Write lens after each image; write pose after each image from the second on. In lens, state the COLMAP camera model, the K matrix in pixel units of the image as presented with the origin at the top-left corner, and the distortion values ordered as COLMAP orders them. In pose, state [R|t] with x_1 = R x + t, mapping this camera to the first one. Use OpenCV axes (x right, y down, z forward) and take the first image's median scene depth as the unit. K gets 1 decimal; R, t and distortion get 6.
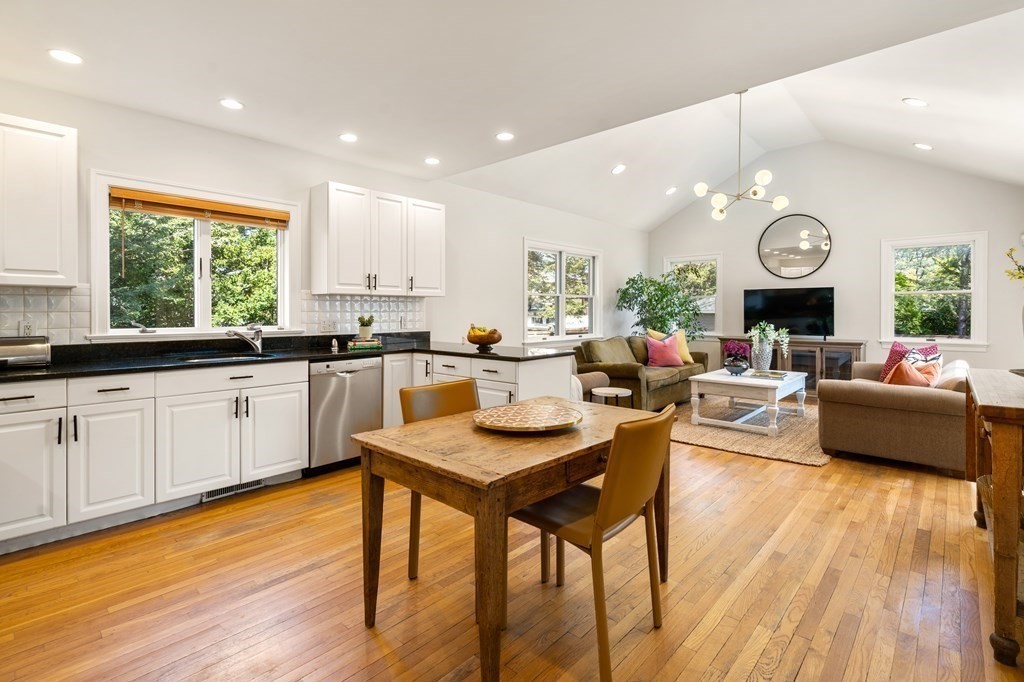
lens RADIAL K [[480.0, 0, 504.0], [0, 480.0, 313.4], [0, 0, 1]] dist [-0.003473, 0.001595]
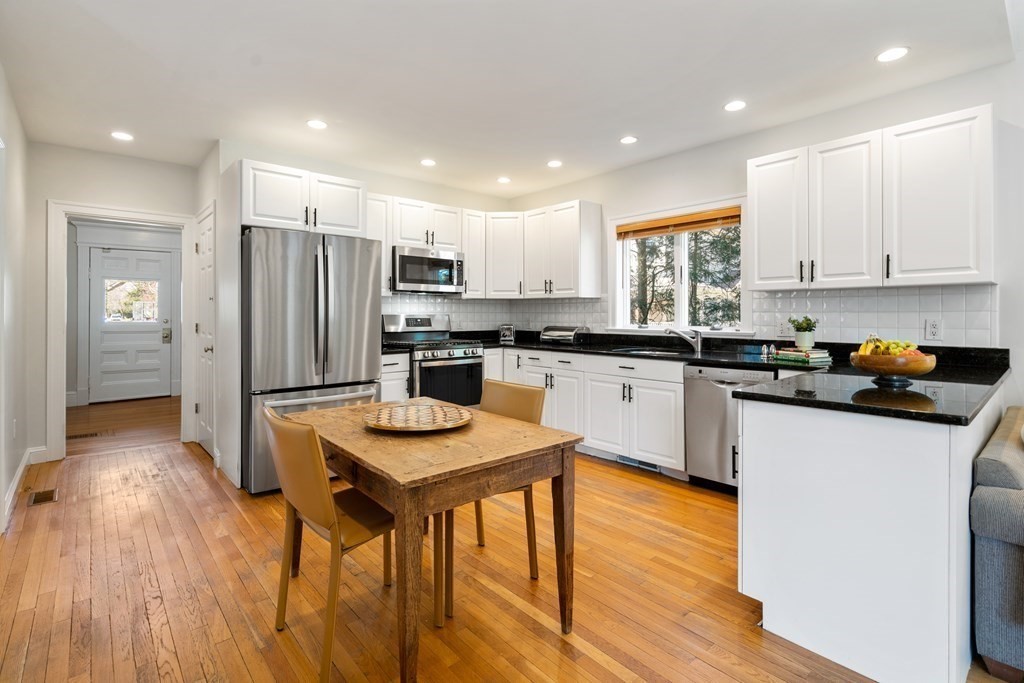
lens RADIAL K [[480.0, 0, 514.8], [0, 480.0, 312.6], [0, 0, 1]] dist [-0.003473, 0.001595]
pose [[-0.087722, 0.000118, -0.996145, 0.403059], [-0.000688, 1.000000, 0.000179, -0.001770], [0.996145, 0.000701, -0.087722, 0.503685]]
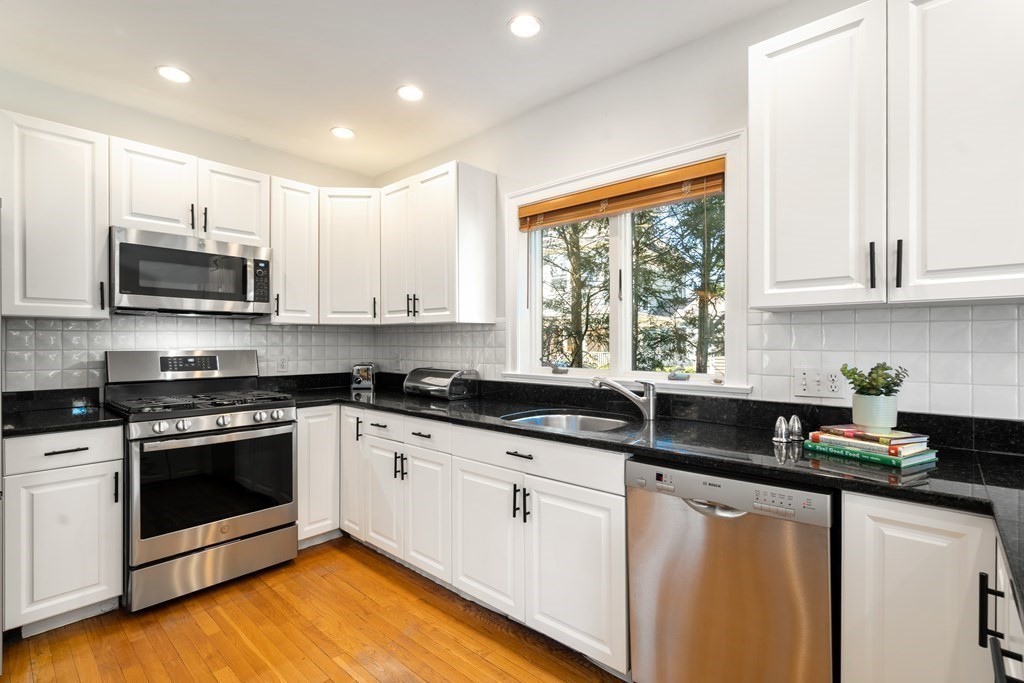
lens RADIAL K [[480.0, 0, 510.6], [0, 480.0, 342.2], [0, 0, 1]] dist [-0.003473, 0.001595]
pose [[0.020706, 0.002830, -0.999782, 0.046910], [-0.001036, 0.999996, 0.002809, -0.009381], [0.999785, 0.000978, 0.020709, 0.593300]]
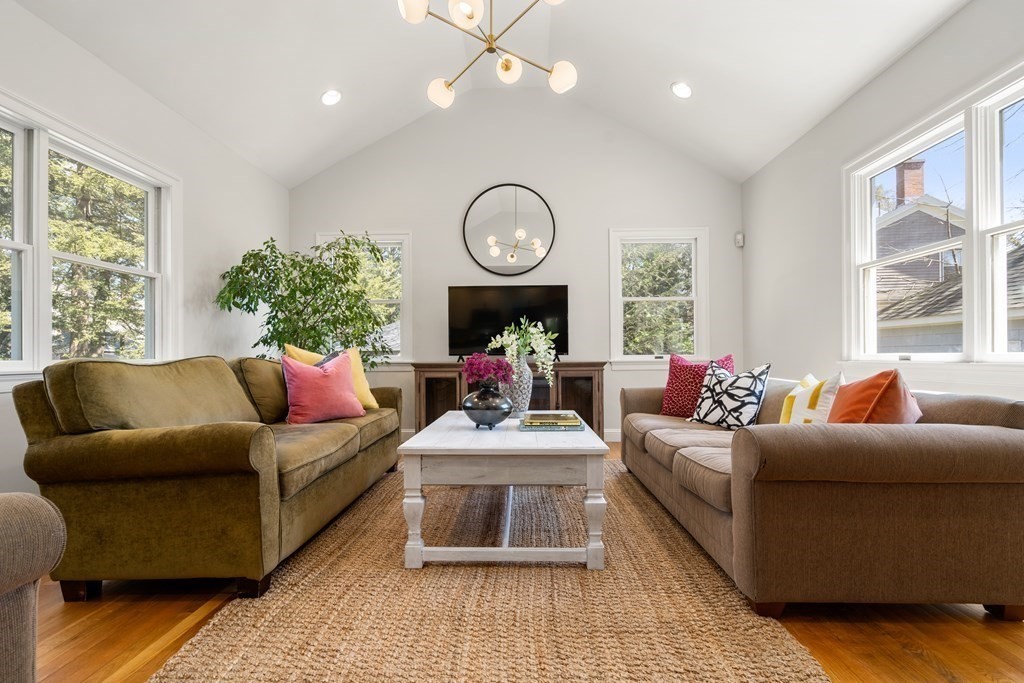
lens RADIAL K [[480.0, 0, 514.9], [0, 480.0, 354.3], [0, 0, 1]] dist [-0.003473, 0.001595]
pose [[0.748181, -0.002152, 0.663491, 0.203880], [0.008466, 0.999944, -0.006303, 0.063107], [-0.663441, 0.010333, 0.748157, 0.655931]]
